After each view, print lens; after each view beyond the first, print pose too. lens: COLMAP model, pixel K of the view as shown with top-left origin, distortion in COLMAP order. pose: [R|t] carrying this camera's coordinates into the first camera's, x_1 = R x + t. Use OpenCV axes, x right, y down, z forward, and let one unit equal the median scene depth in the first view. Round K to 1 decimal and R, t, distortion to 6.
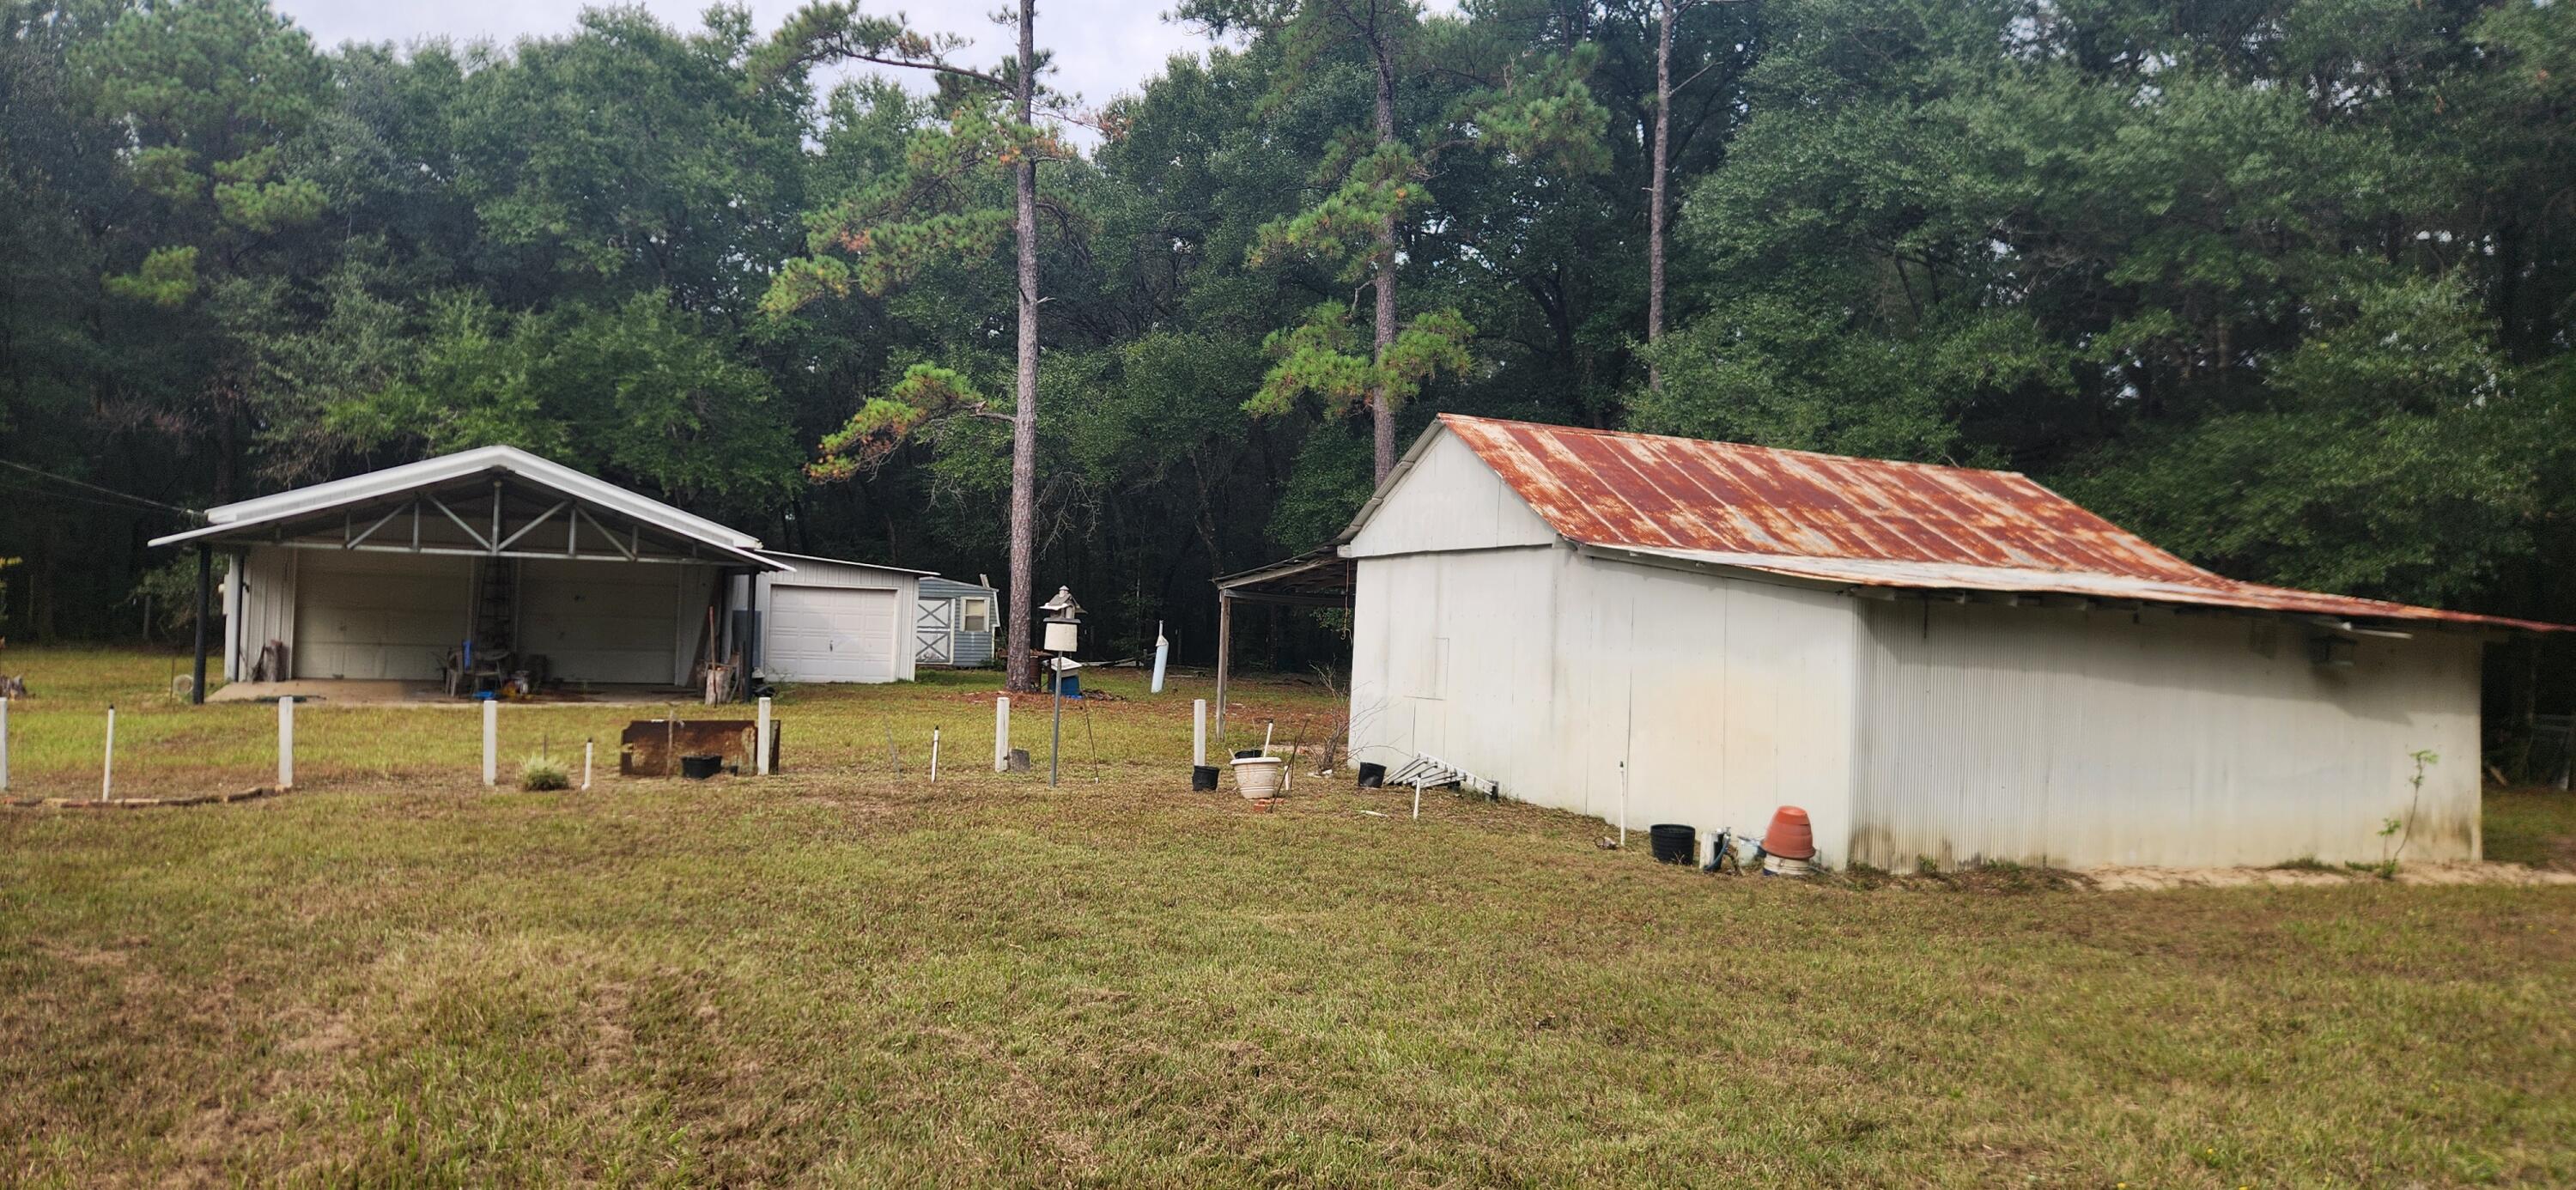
lens RADIAL K [[1706.0, 0, 1266.6], [0, 1706.0, 594.1], [0, 0, 1]] dist [0.077528, -0.068586]
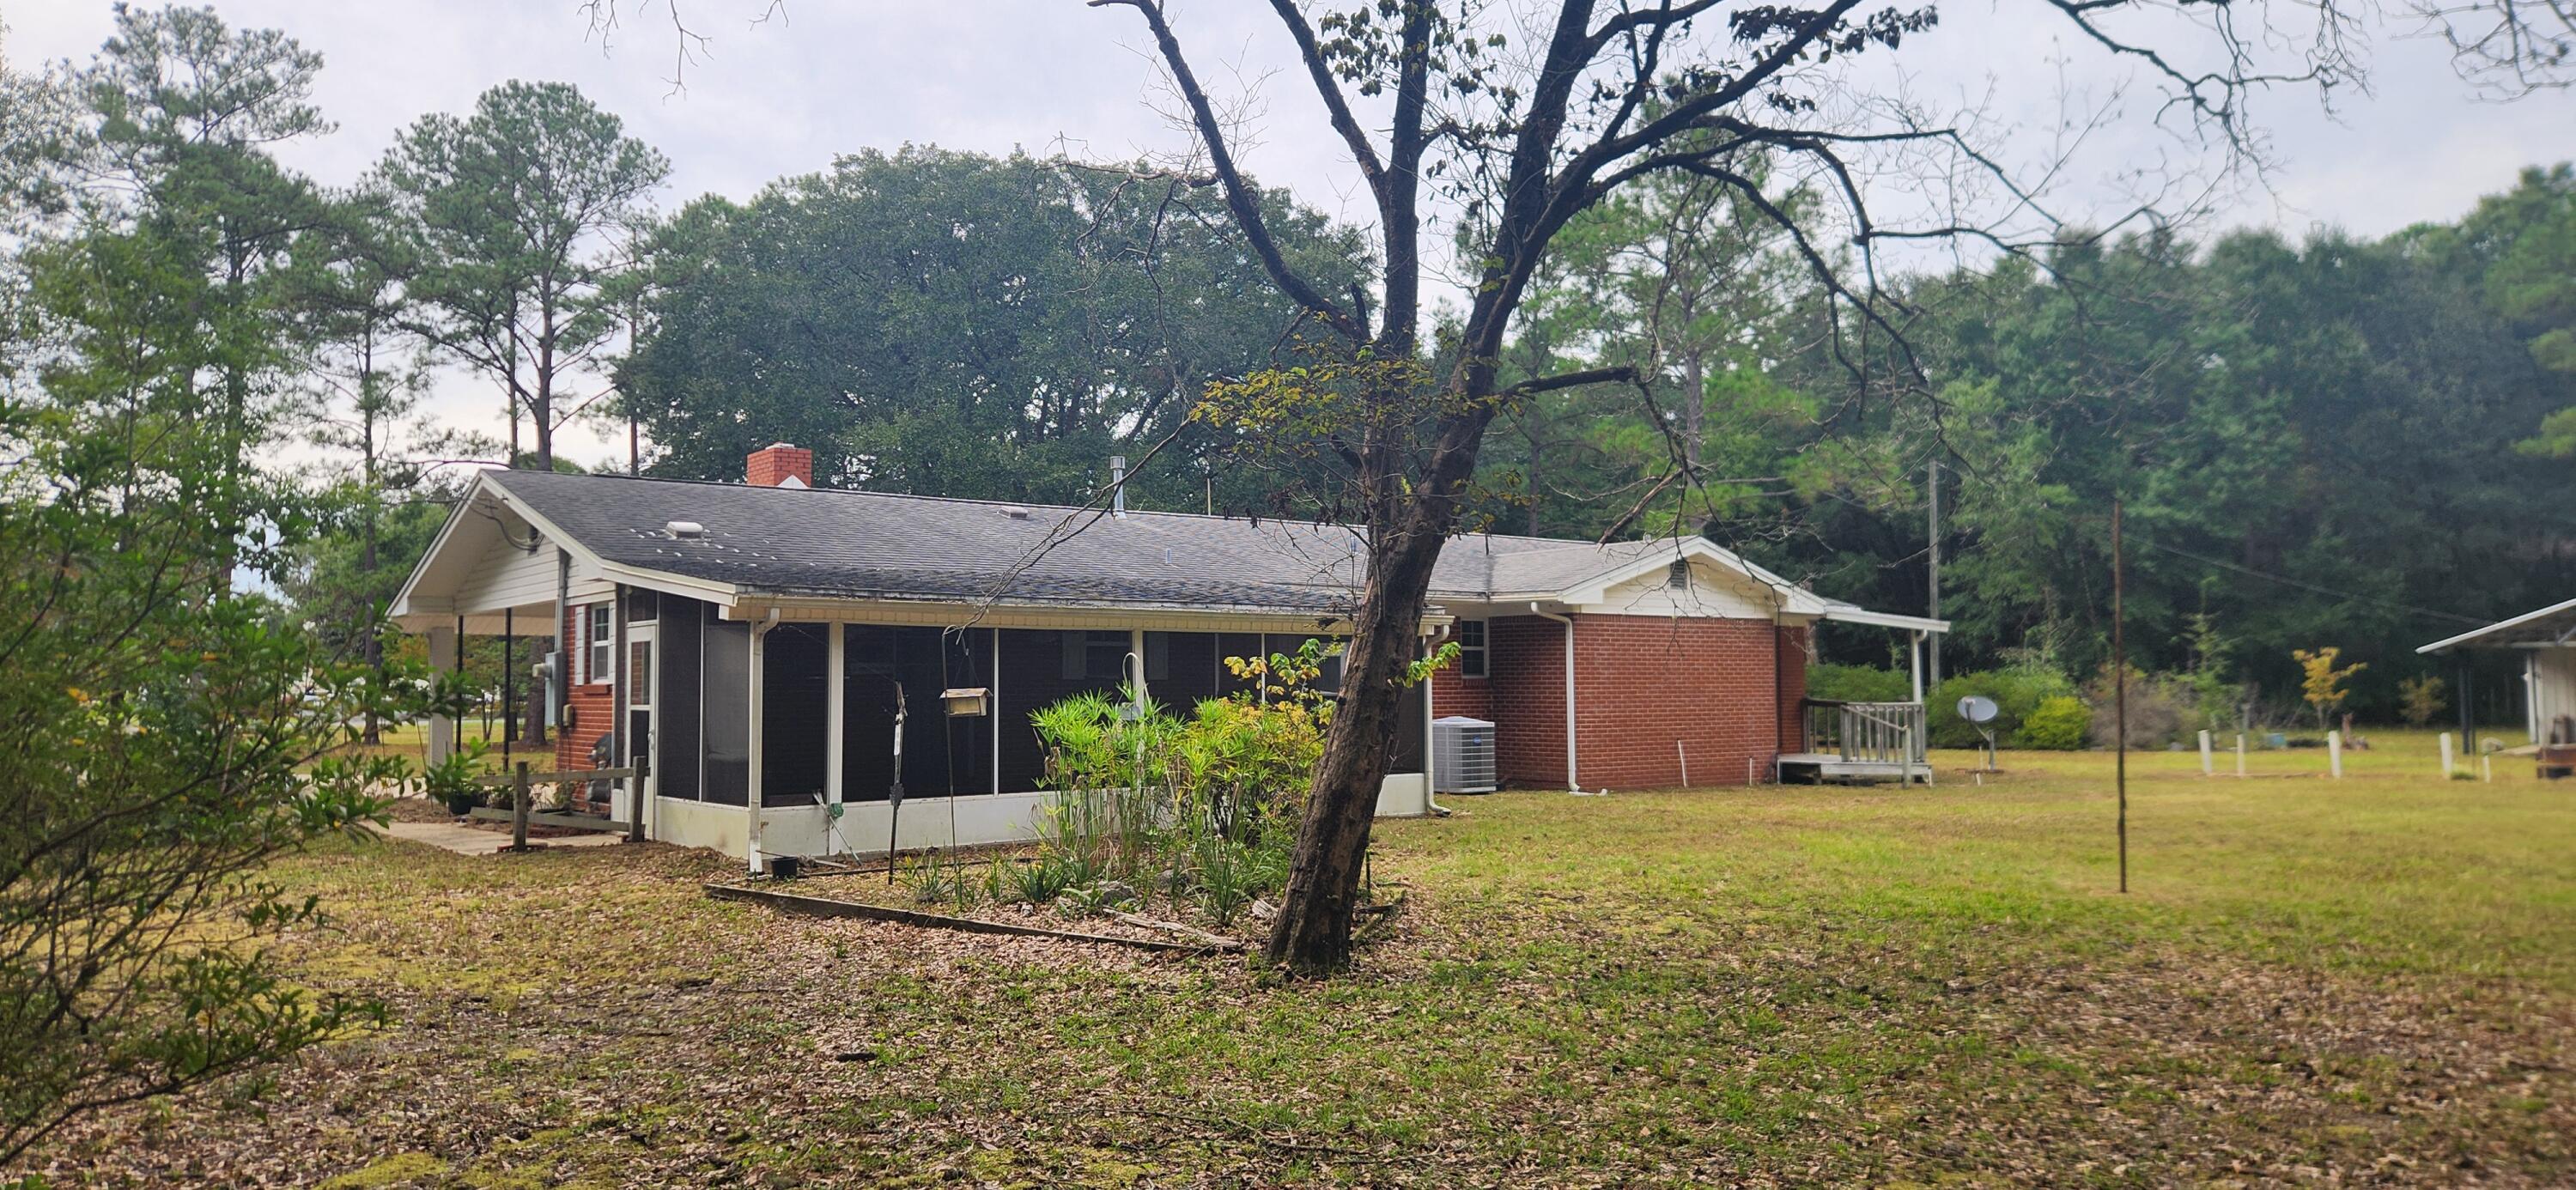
lens RADIAL K [[1706.0, 0, 1266.6], [0, 1706.0, 594.1], [0, 0, 1]] dist [0.077528, -0.068586]
pose [[0.236212, -0.087893, -0.967718, 0.377816], [0.028775, 0.996097, -0.083447, 0.012805], [0.971275, -0.008135, 0.237820, -0.223917]]
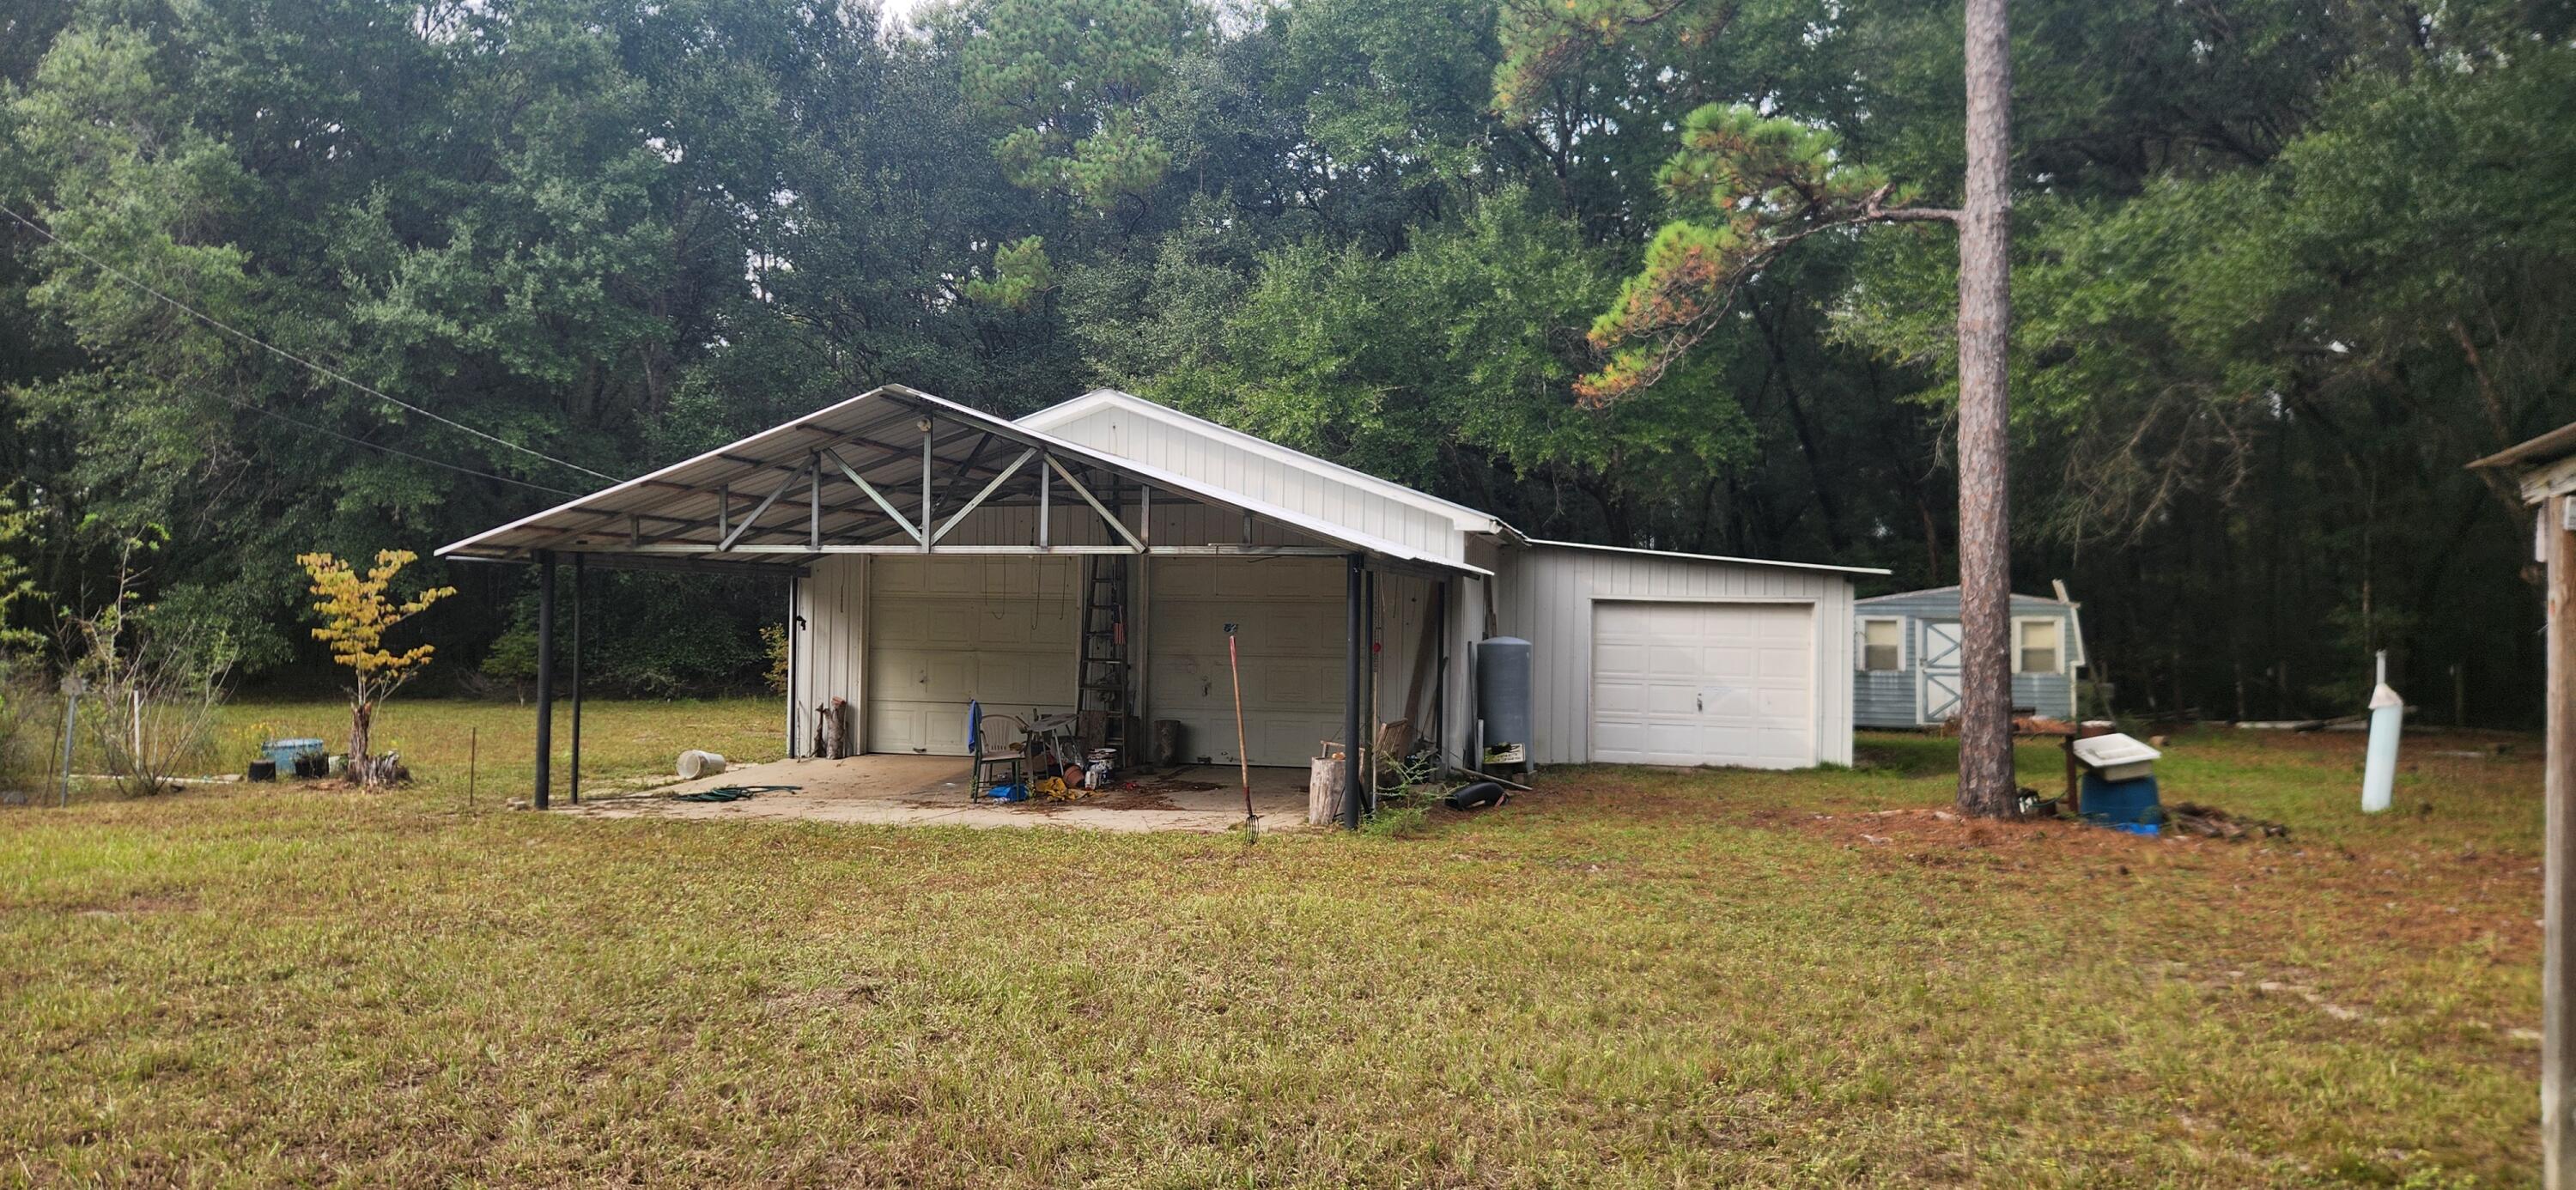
lens RADIAL K [[1706.0, 0, 1266.6], [0, 1706.0, 594.1], [0, 0, 1]] dist [0.077528, -0.068586]
pose [[0.789582, -0.035256, -0.612631, -0.010775], [0.022043, 0.999333, -0.029099, 0.006515], [0.613249, 0.009472, 0.789833, 0.414902]]
